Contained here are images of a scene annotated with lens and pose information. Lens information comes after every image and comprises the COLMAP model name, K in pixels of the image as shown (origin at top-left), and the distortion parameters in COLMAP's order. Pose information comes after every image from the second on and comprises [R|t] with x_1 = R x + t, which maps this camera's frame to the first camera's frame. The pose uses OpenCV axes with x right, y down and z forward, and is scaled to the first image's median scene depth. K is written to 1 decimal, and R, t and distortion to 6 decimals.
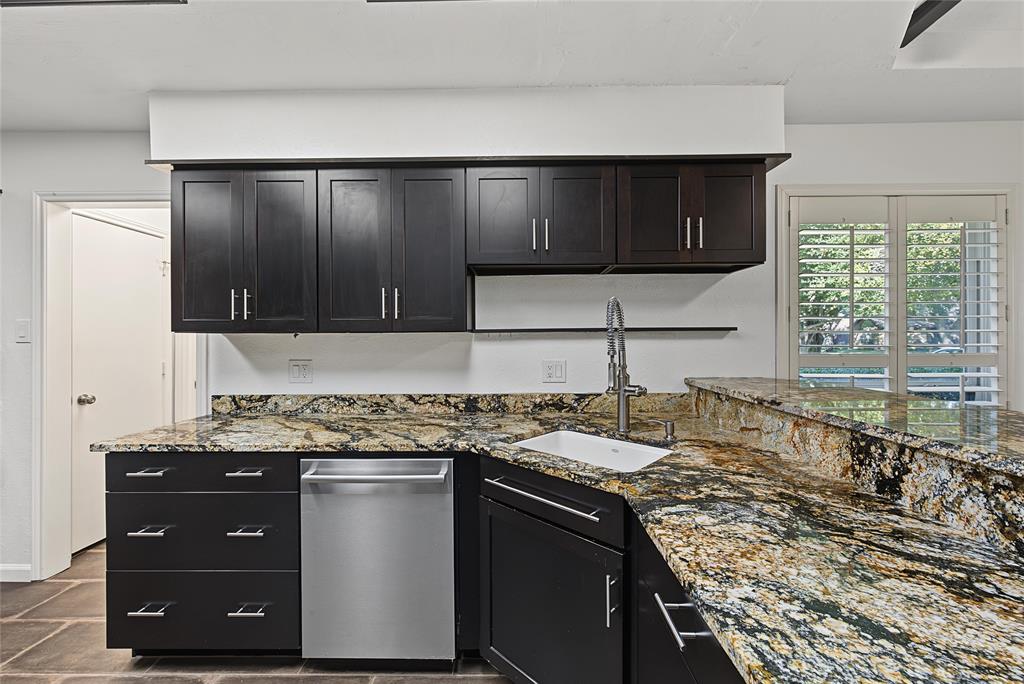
lens RADIAL K [[415.1, 0, 517.4], [0, 415.1, 336.8], [0, 0, 1]] dist [0.000887, -0.000020]
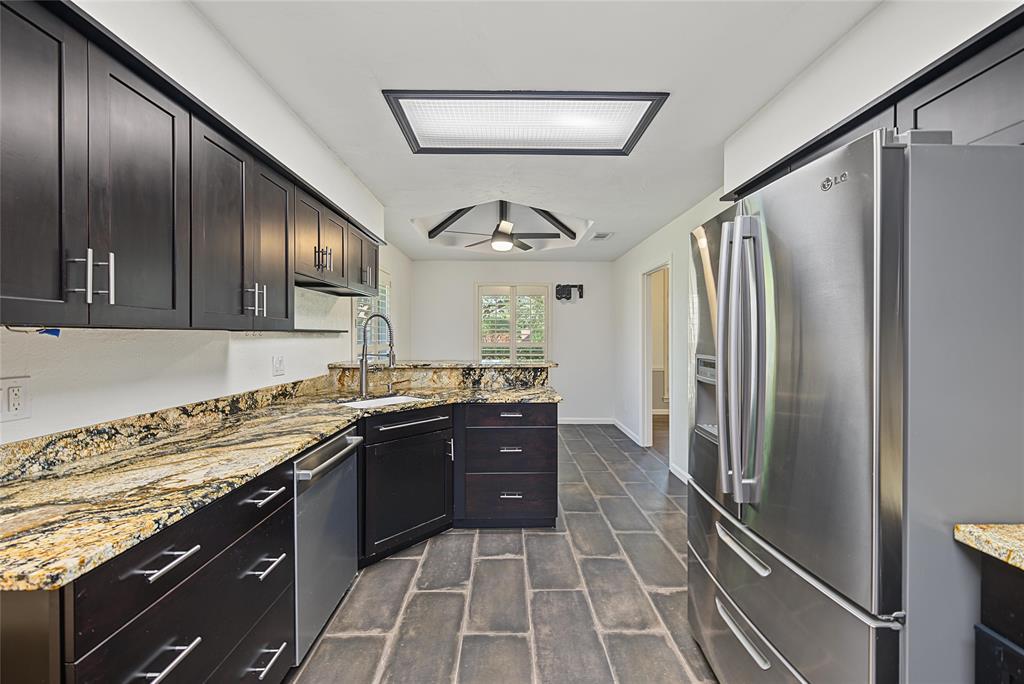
lens RADIAL K [[415.1, 0, 513.0], [0, 415.1, 338.0], [0, 0, 1]] dist [0.000887, -0.000020]
pose [[-0.032006, -0.000696, 0.999487, -1.093508], [0.003107, 0.999995, 0.000796, 0.007074], [-0.999483, 0.003131, -0.032004, 0.386871]]
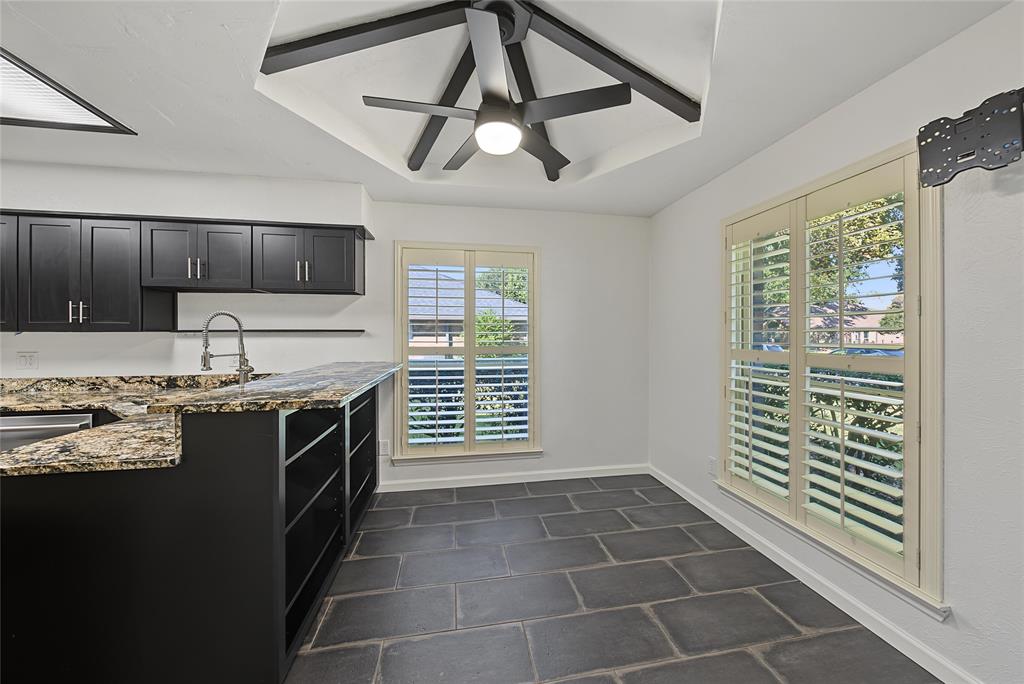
lens RADIAL K [[350.4, 0, 509.0], [0, 350.4, 339.0], [0, 0, 1]] dist [0.000238, -0.000092]
pose [[0.981866, 0.003803, 0.189538, 0.802054], [-0.004772, 0.999978, 0.004659, 0.001594], [-0.189516, -0.005479, 0.981862, -0.405825]]
